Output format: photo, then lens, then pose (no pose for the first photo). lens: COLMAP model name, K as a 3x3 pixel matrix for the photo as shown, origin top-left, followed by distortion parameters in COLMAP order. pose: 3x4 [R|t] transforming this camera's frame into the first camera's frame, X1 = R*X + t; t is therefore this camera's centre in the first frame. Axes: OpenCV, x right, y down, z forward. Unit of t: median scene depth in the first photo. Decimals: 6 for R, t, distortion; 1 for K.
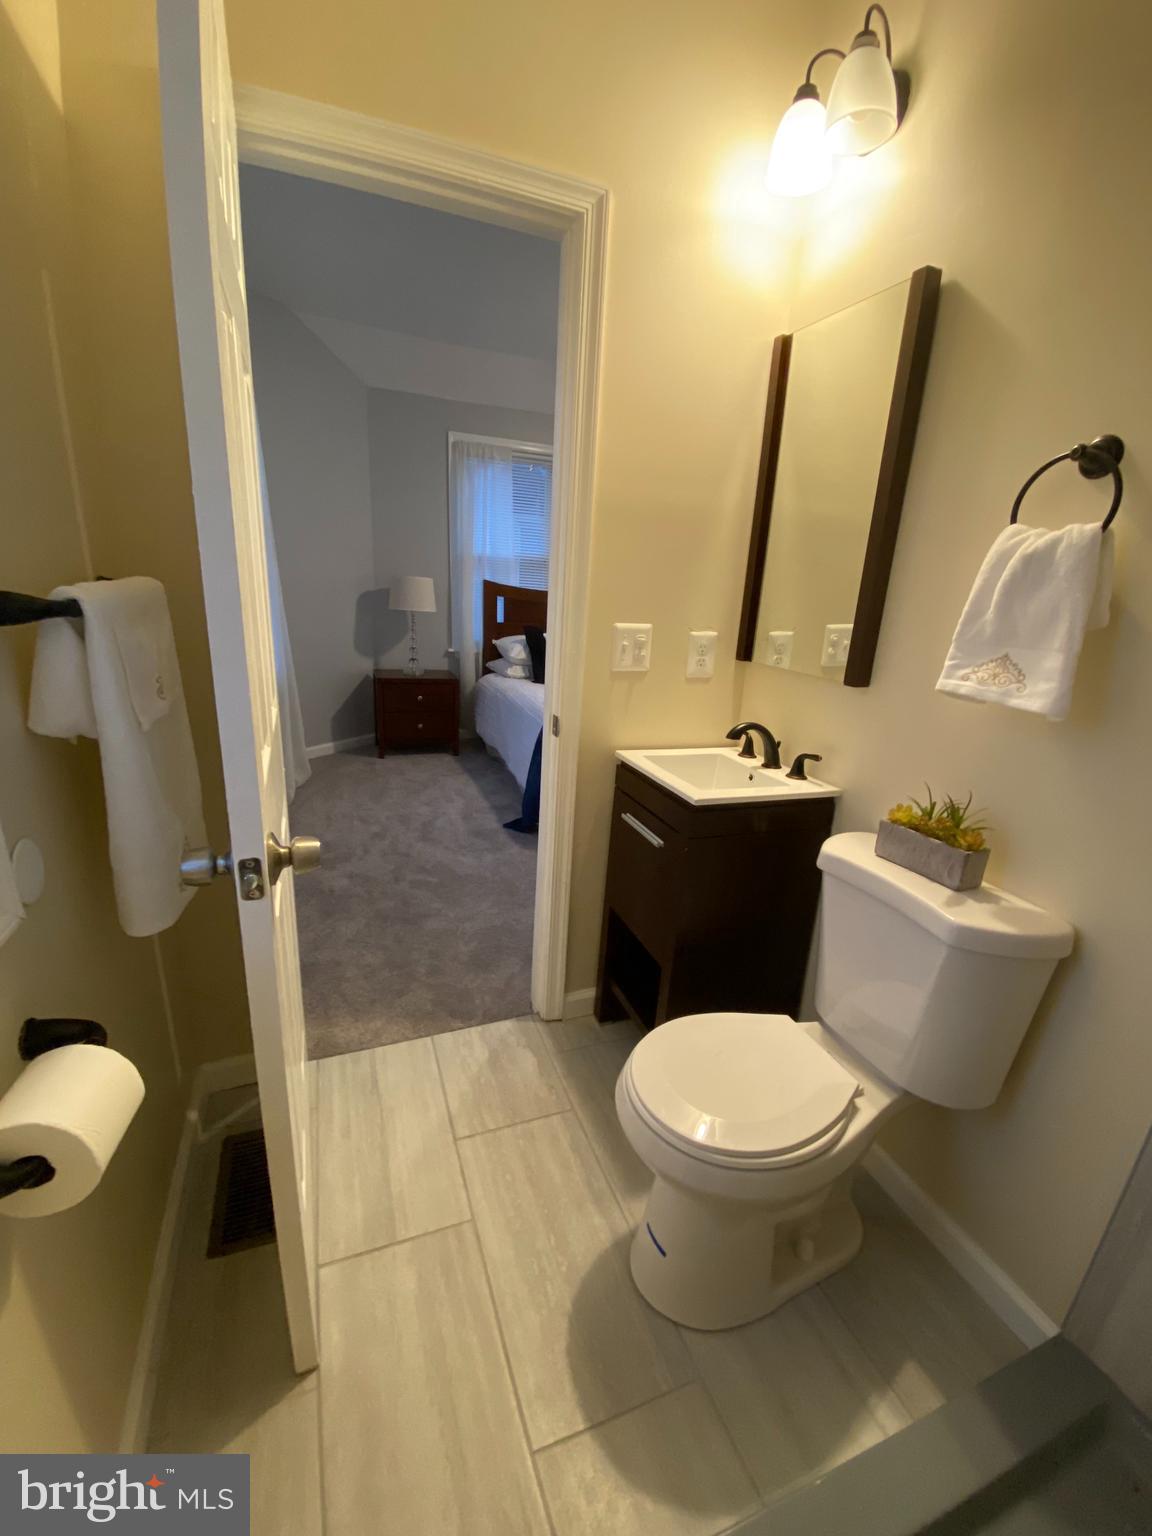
lens RADIAL K [[585.6, 0, 567.3], [0, 585.6, 764.4], [0, 0, 1]] dist [0.001400, -0.017846]
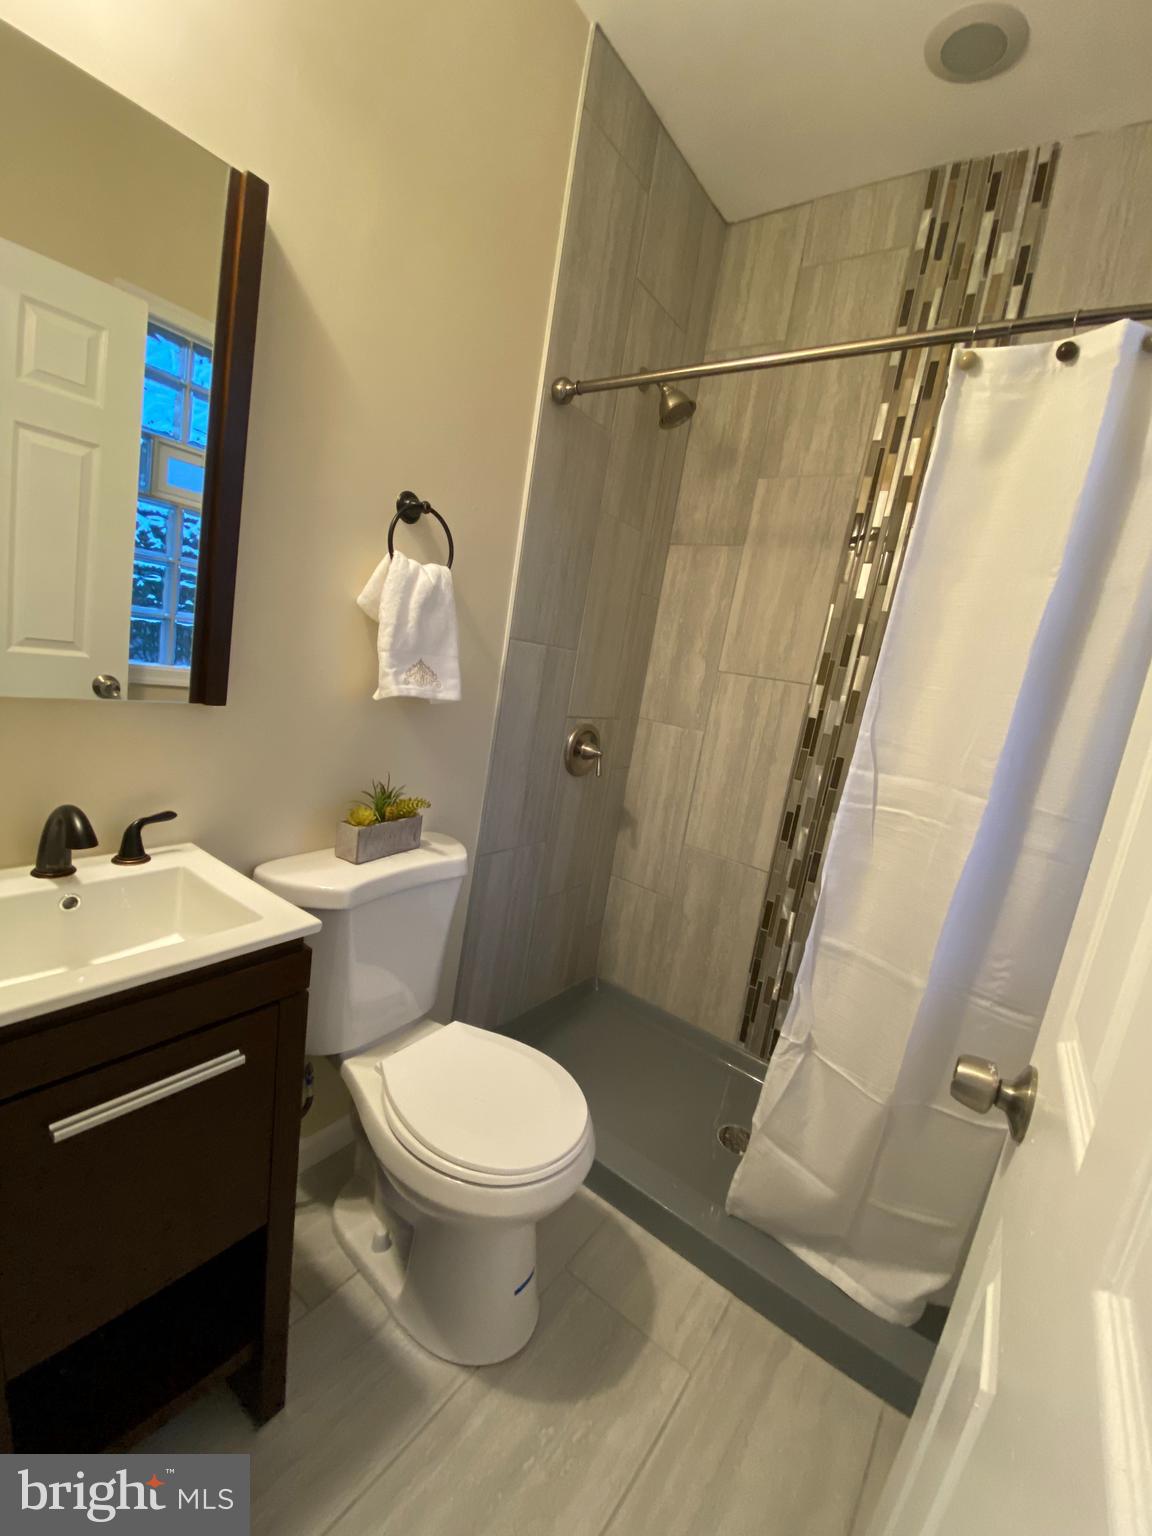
lens RADIAL K [[620.2, 0, 582.6], [0, 620.2, 752.6], [0, 0, 1]] dist [0.001150, -0.014075]
pose [[-0.528621, -0.271649, 0.804218, -0.167171], [0.062542, 0.932373, 0.356047, -0.132198], [-0.846551, 0.238512, -0.475883, 0.399589]]
